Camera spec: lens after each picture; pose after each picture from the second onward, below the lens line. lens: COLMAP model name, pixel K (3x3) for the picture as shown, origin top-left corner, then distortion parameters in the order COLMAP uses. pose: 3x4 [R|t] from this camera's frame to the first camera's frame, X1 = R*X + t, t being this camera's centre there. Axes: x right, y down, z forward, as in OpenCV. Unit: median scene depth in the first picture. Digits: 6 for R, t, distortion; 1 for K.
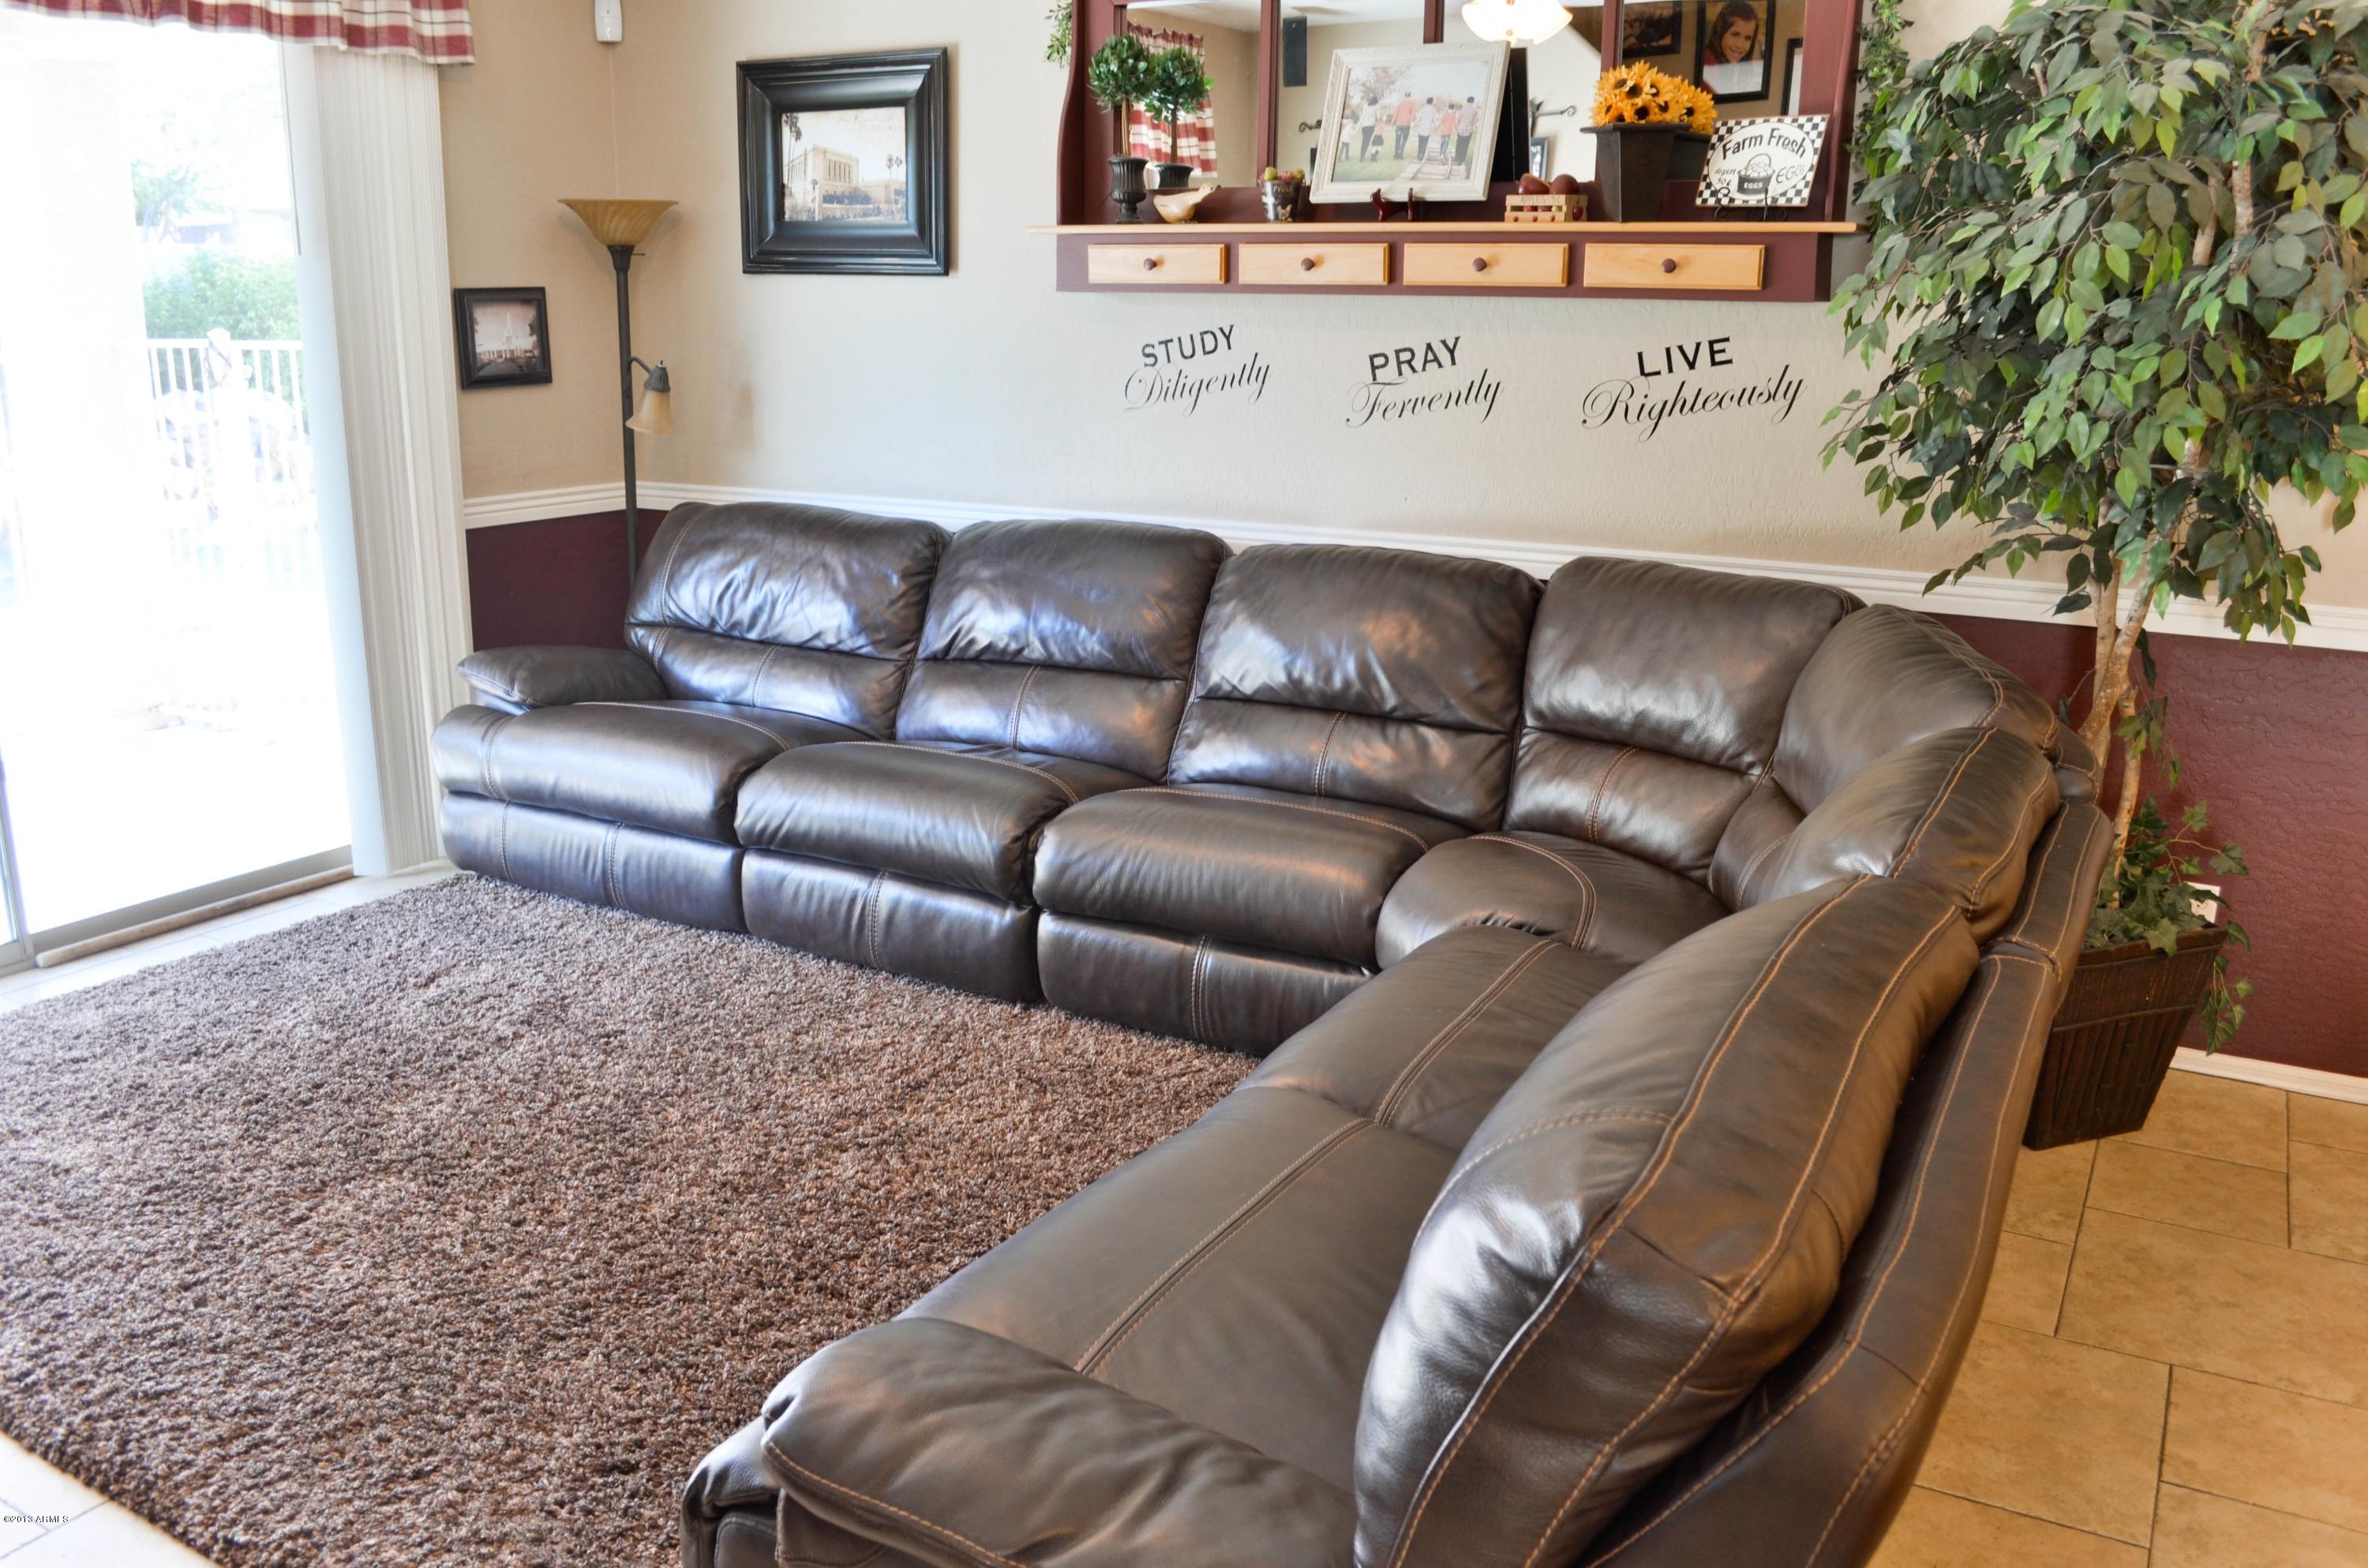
lens RADIAL K [[1857.9, 0, 1193.2], [0, 1857.9, 779.9], [0, 0, 1]] dist [-0.082290, 0.011057]
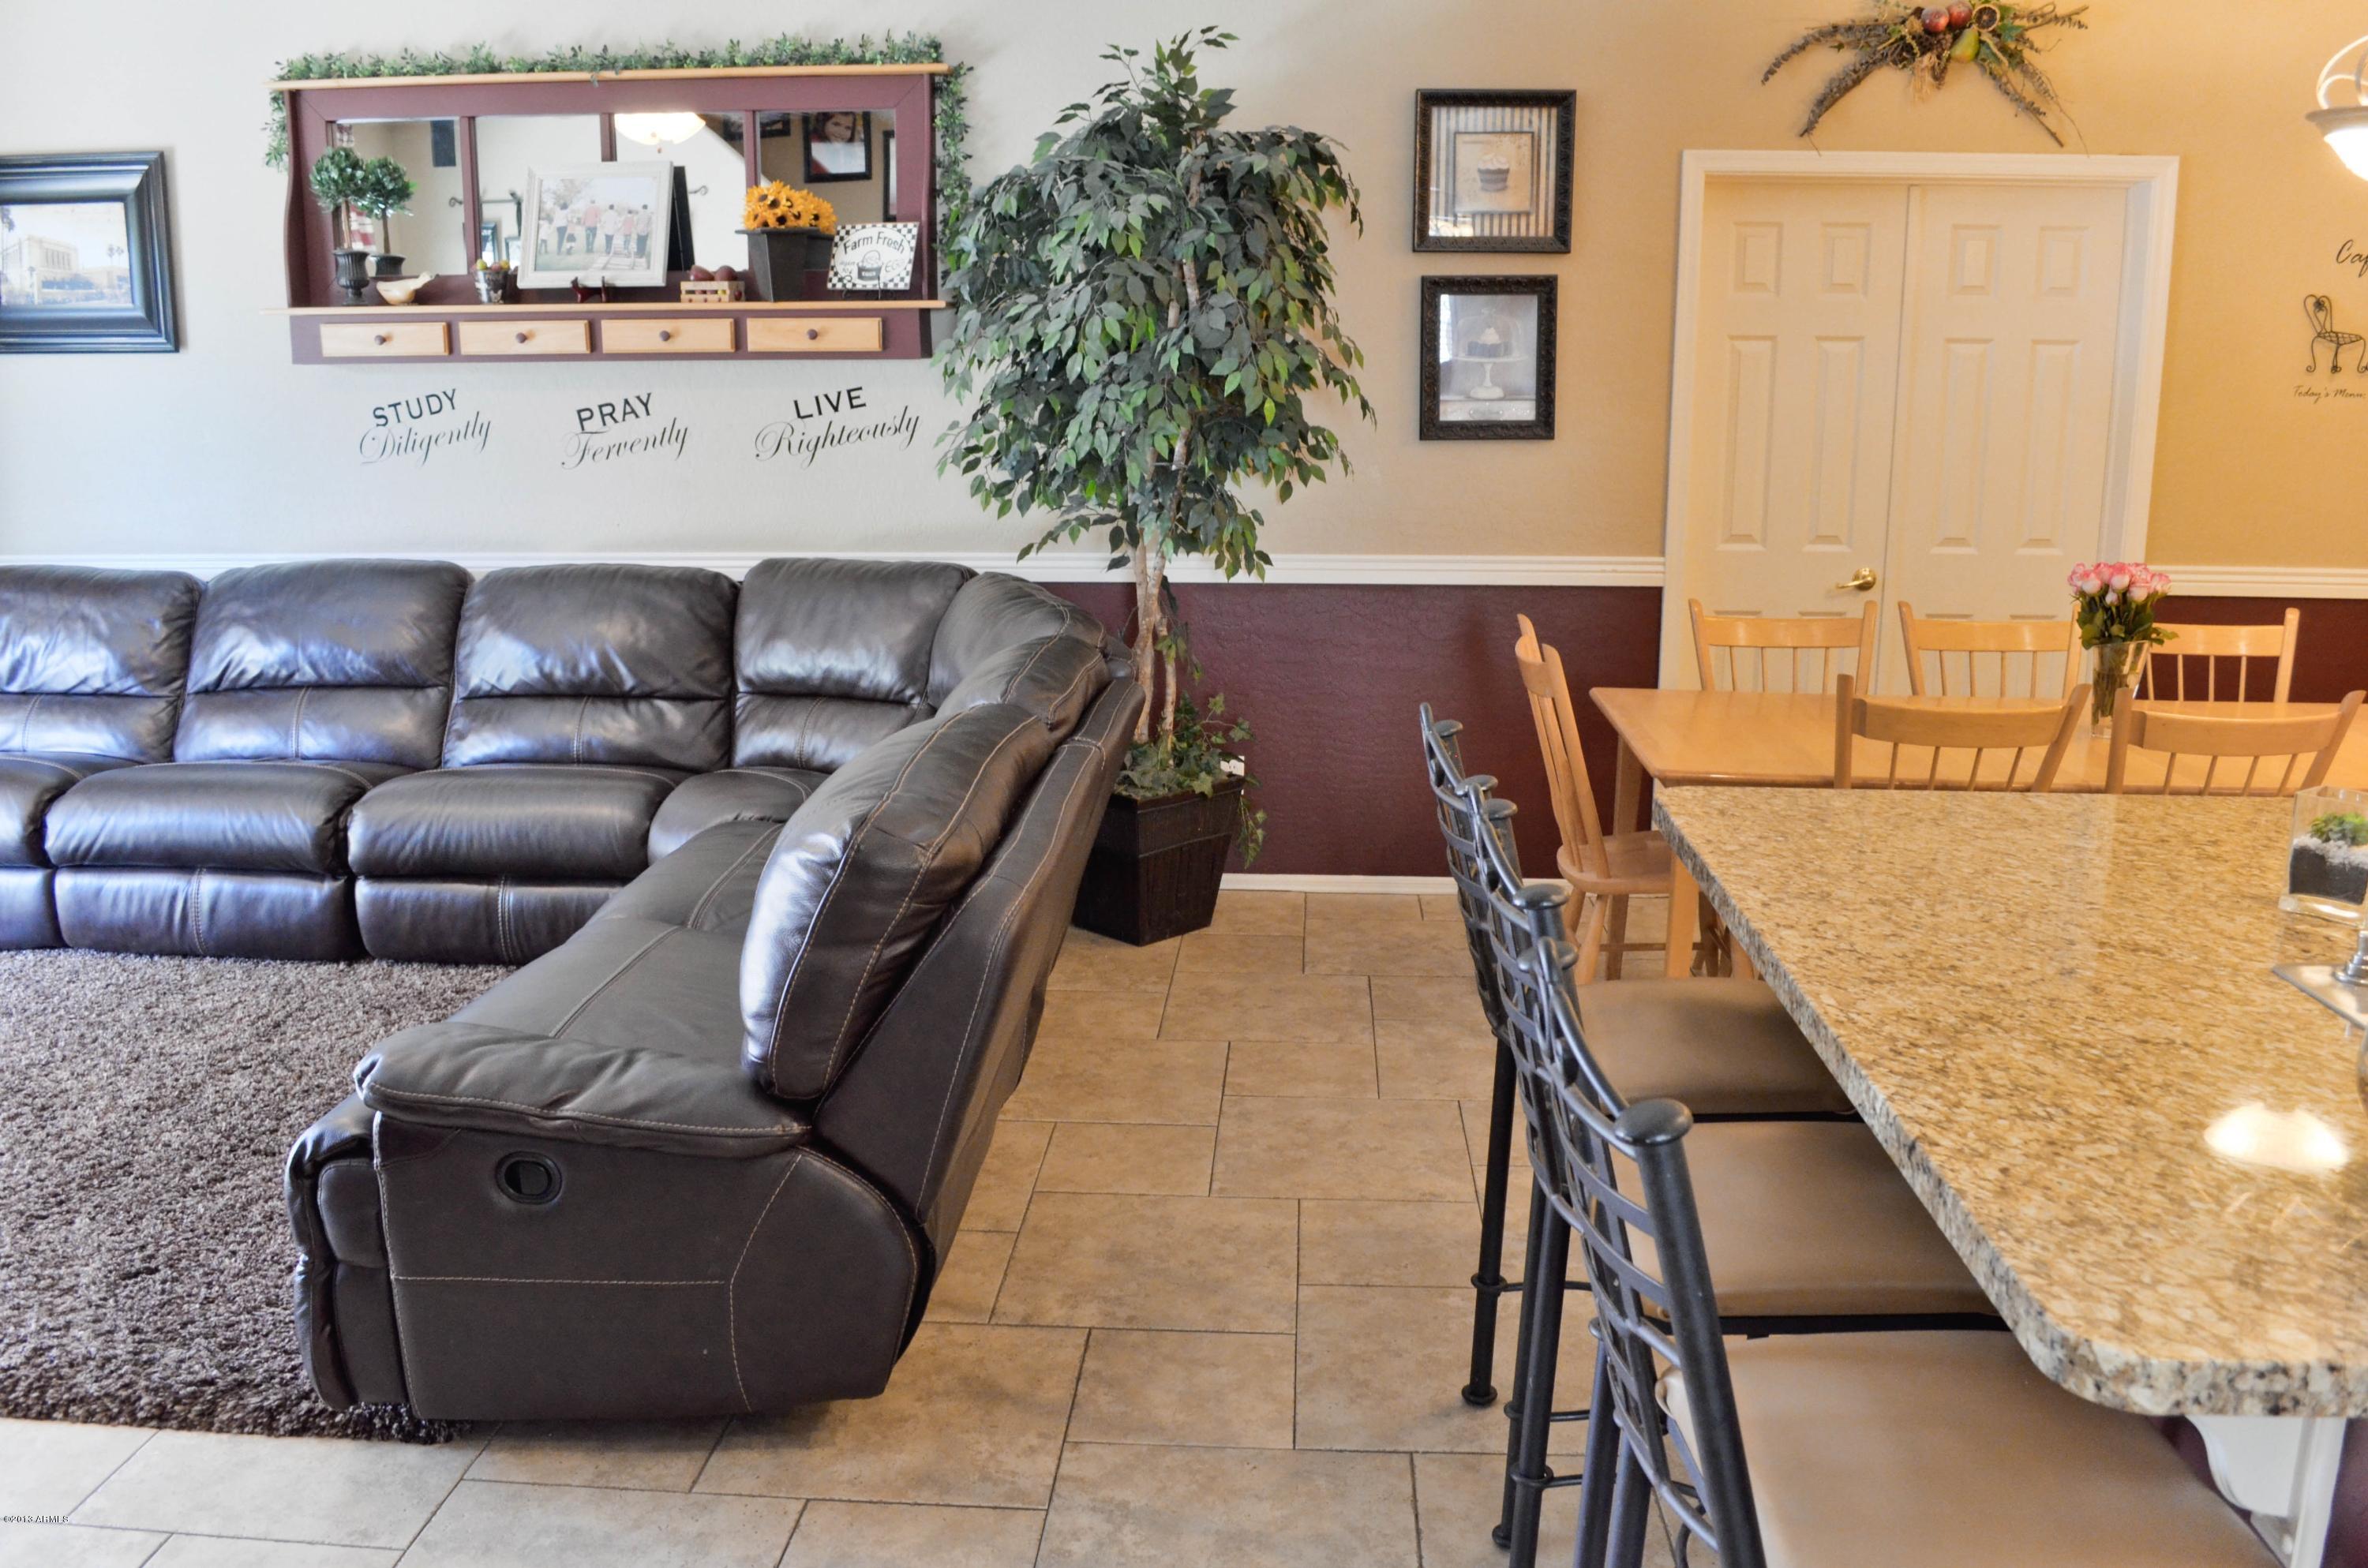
lens RADIAL K [[1857.9, 0, 1193.2], [0, 1857.9, 779.9], [0, 0, 1]] dist [-0.082290, 0.011057]
pose [[0.897989, -0.104238, 0.427492, -0.096564], [0.116636, 0.993171, -0.002834, 0.075522], [-0.424277, 0.052406, 0.904015, -0.303505]]
